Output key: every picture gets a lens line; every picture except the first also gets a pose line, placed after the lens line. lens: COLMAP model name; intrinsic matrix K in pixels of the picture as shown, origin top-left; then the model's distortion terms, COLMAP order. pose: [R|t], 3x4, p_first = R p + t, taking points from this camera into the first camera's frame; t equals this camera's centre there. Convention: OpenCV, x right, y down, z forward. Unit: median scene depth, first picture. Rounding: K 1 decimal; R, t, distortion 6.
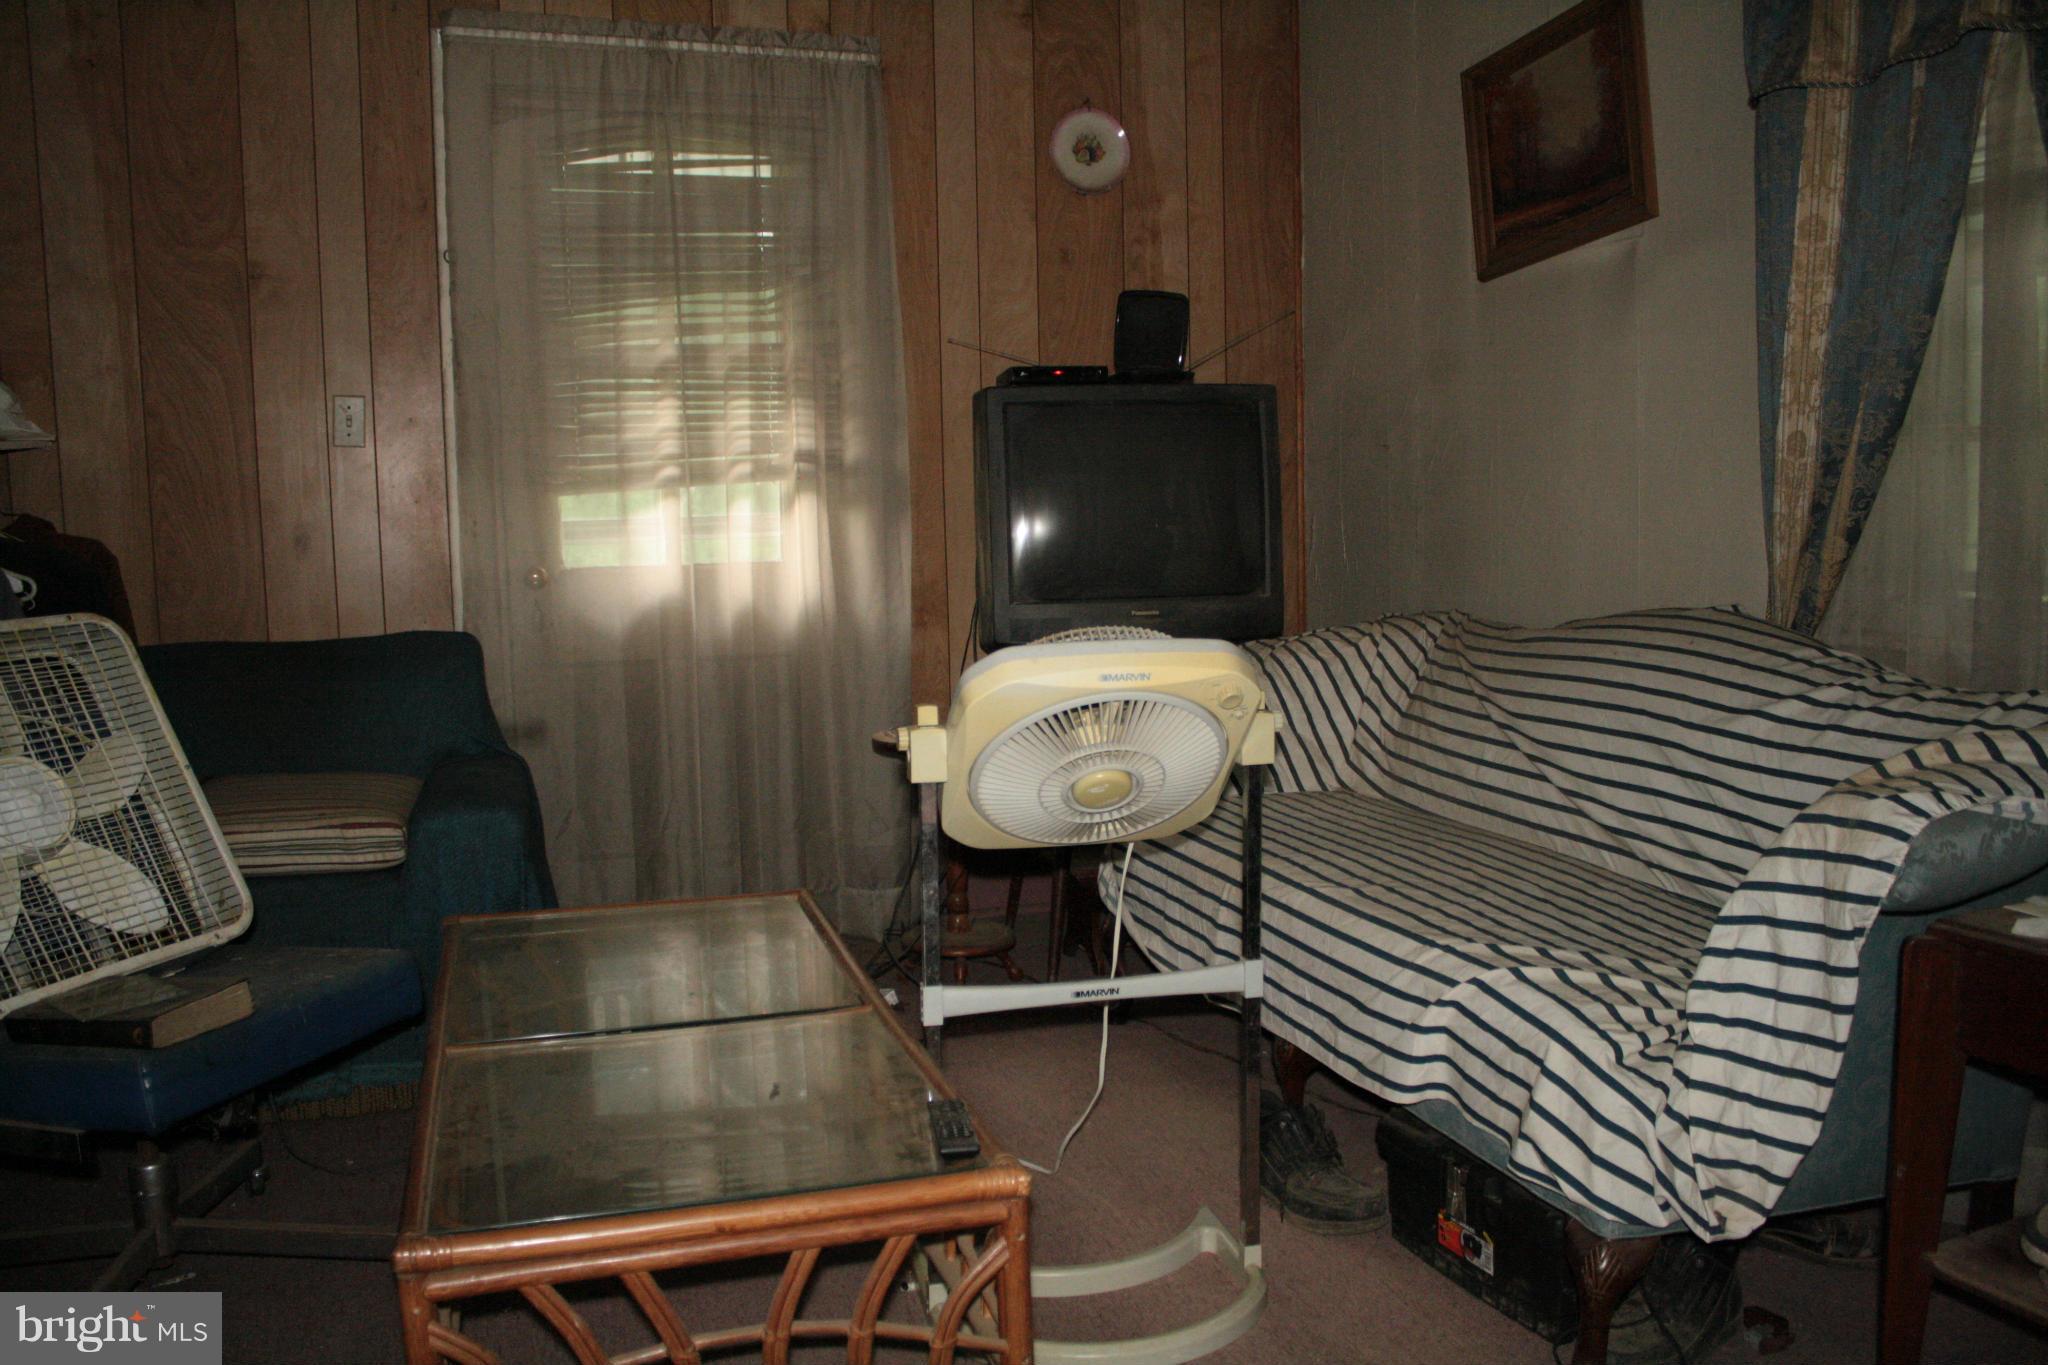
lens RADIAL K [[1692.7, 0, 1024.0], [0, 1692.7, 682.5], [0, 0, 1]] dist [-0.166377, 0.155623]
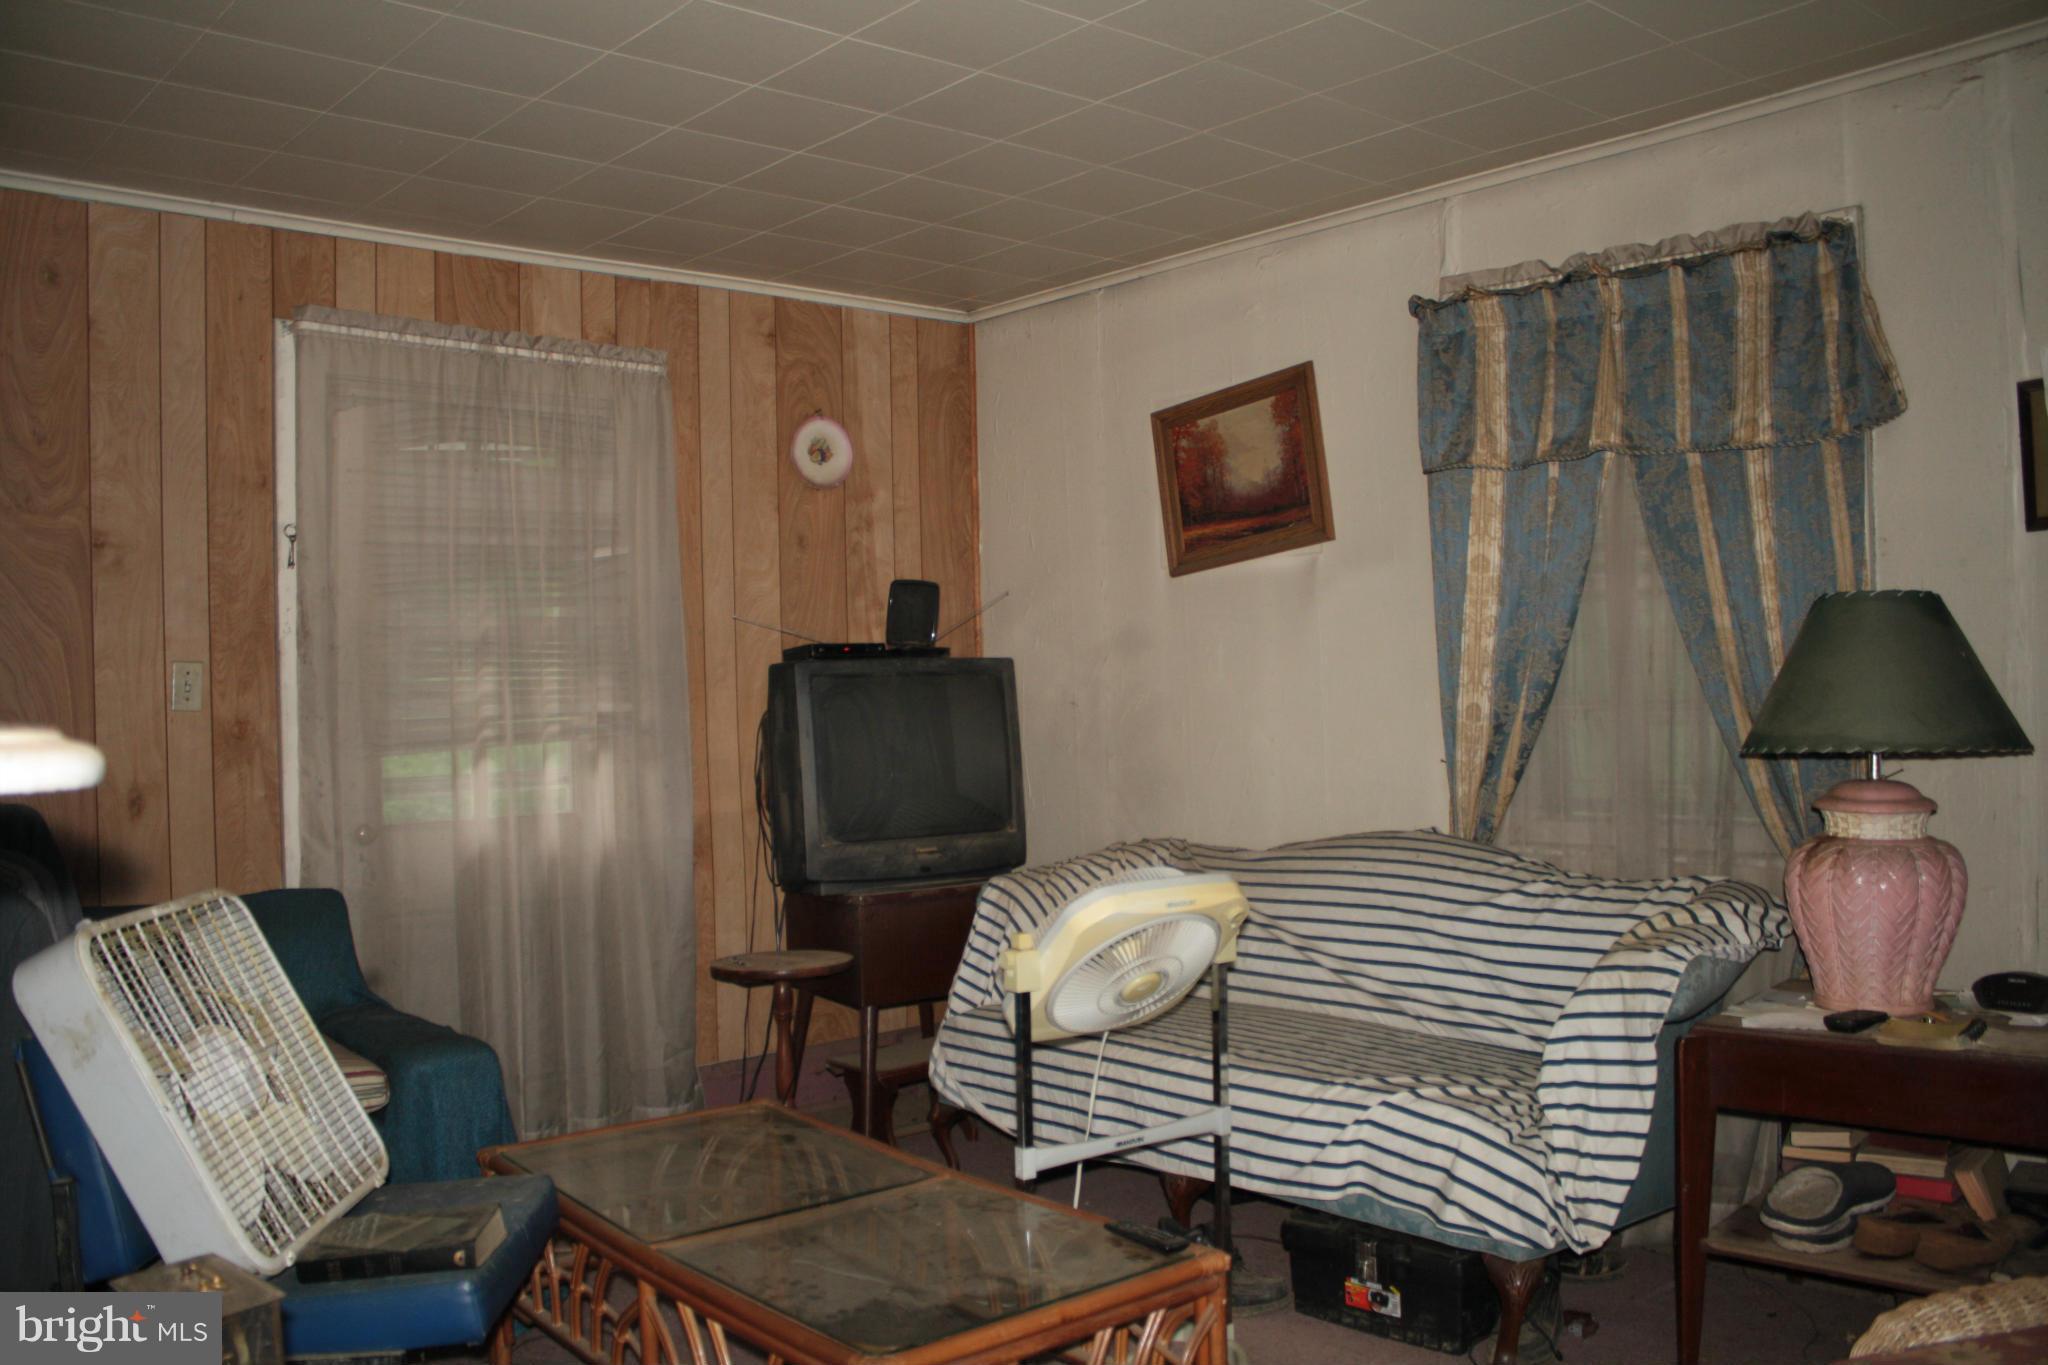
lens RADIAL K [[1687.6, 0, 1021.8], [0, 1687.6, 690.6], [0, 0, 1]] dist [-0.168727, 0.145842]
pose [[0.926830, -0.003121, 0.375468, -0.453503], [0.049448, 0.992271, -0.113812, -0.020220], [-0.372211, 0.124051, 0.919821, -0.191692]]
